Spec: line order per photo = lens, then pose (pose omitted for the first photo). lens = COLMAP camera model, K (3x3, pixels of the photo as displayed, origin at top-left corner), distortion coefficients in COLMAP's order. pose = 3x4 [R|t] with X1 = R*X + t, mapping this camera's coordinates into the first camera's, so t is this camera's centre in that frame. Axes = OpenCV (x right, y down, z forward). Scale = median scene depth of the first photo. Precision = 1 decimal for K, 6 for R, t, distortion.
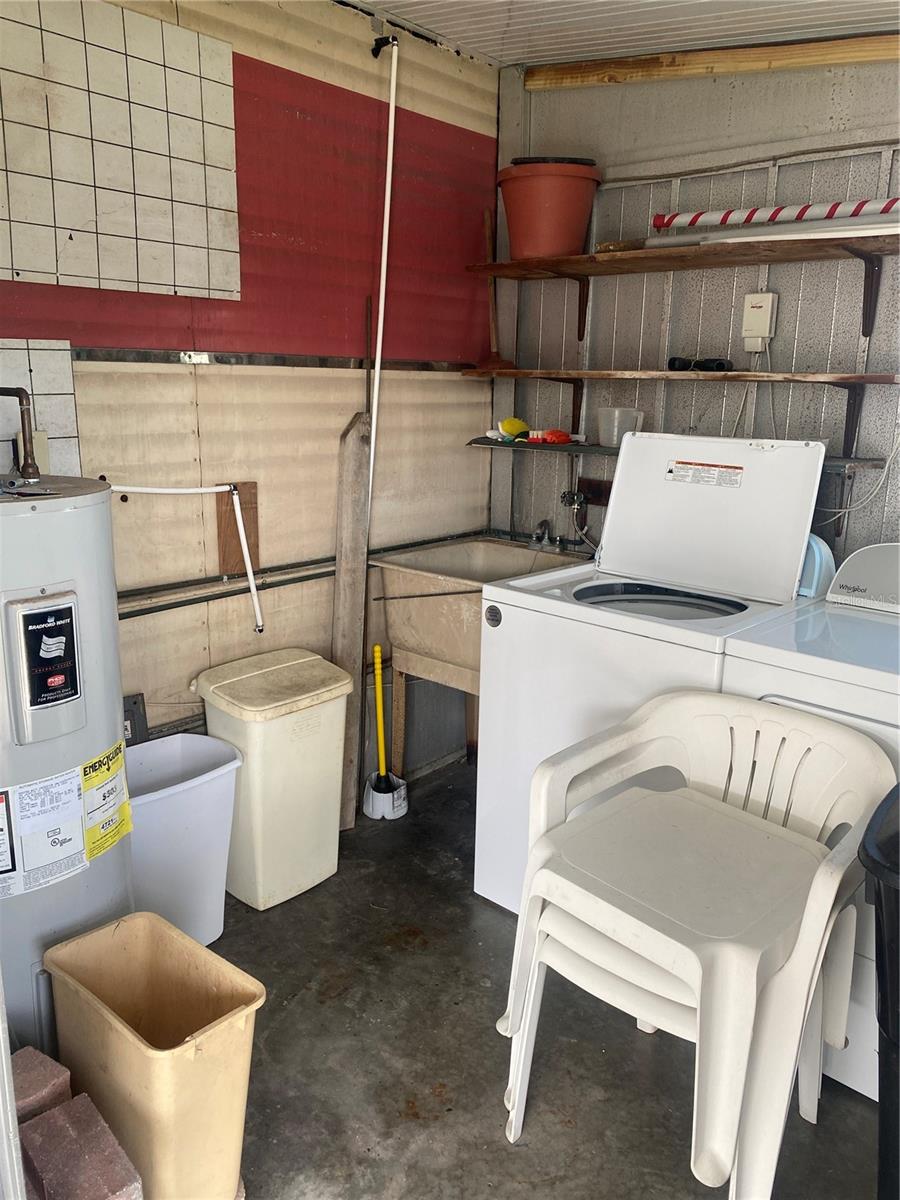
lens RADIAL K [[897.7, 0, 450.0], [0, 897.7, 600.0], [0, 0, 1]] dist [-0.003461, -0.006100]
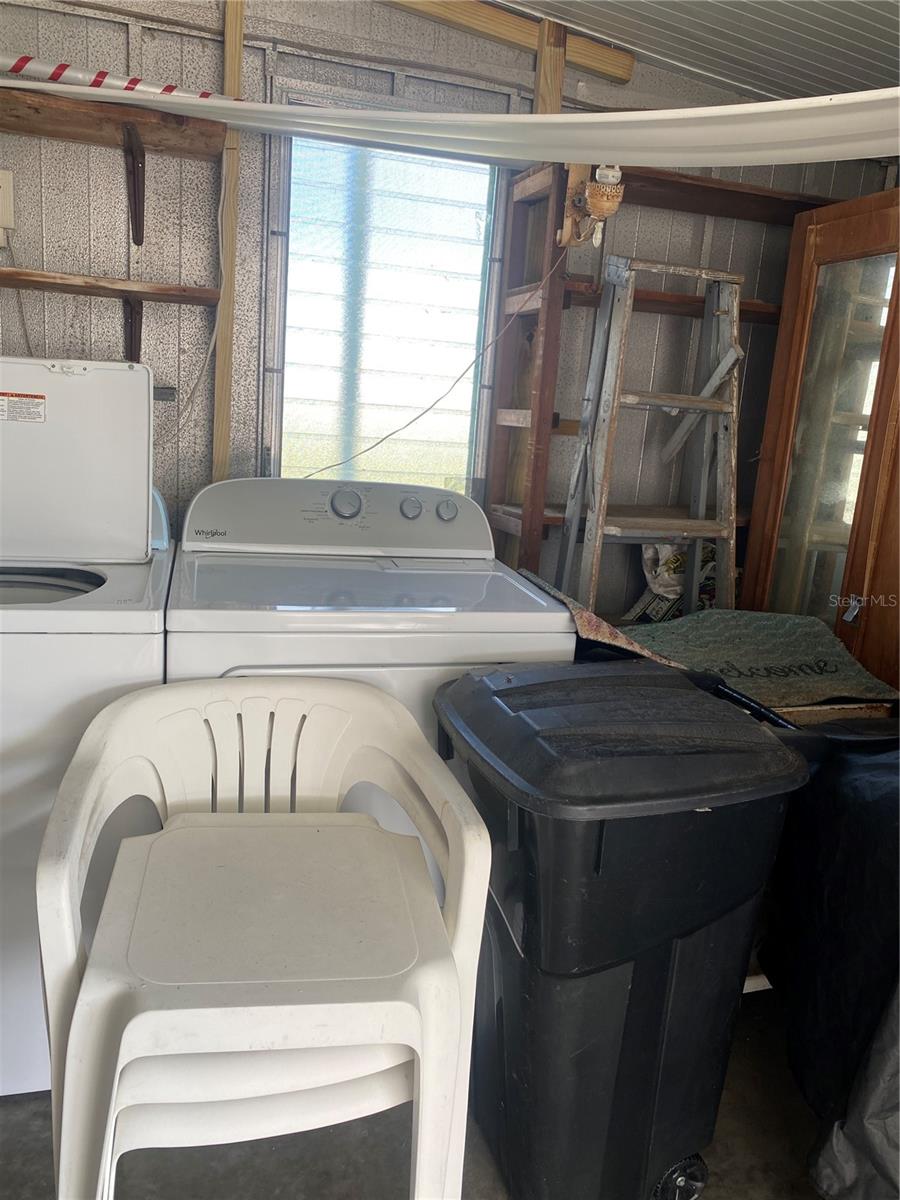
lens RADIAL K [[897.7, 0, 450.0], [0, 897.7, 600.0], [0, 0, 1]] dist [-0.003461, -0.006100]
pose [[0.513953, -0.183847, 0.837885, -0.183979], [0.133964, 0.981981, 0.133292, -0.033035], [-0.847293, 0.043741, 0.529321, 0.318094]]
